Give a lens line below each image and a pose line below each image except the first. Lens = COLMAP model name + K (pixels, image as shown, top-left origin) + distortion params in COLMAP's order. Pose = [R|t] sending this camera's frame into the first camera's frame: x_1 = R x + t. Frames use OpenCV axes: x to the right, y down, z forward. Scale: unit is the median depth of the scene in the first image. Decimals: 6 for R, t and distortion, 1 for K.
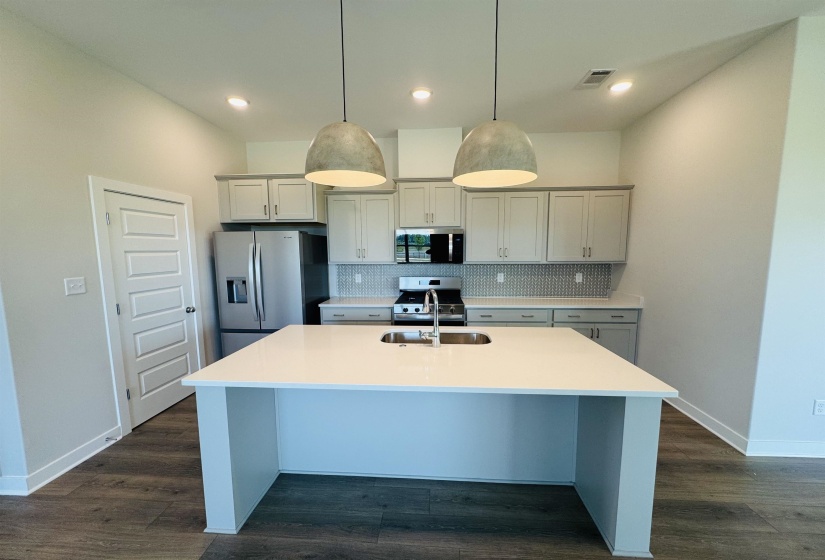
lens RADIAL K [[301.2, 0, 416.6], [0, 301.2, 280.0], [0, 0, 1]] dist [0.001208, -0.000074]
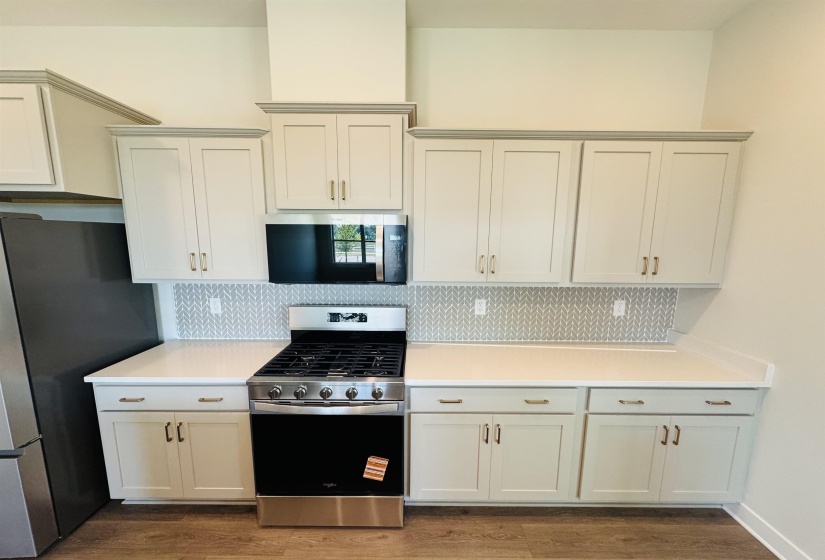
lens RADIAL K [[301.2, 0, 412.4], [0, 301.2, 280.6], [0, 0, 1]] dist [0.001208, -0.000074]
pose [[0.998168, 0.007110, 0.060089, 0.134366], [-0.008919, 0.999513, 0.029894, -0.078191], [-0.059847, -0.030375, 0.997745, 0.508659]]
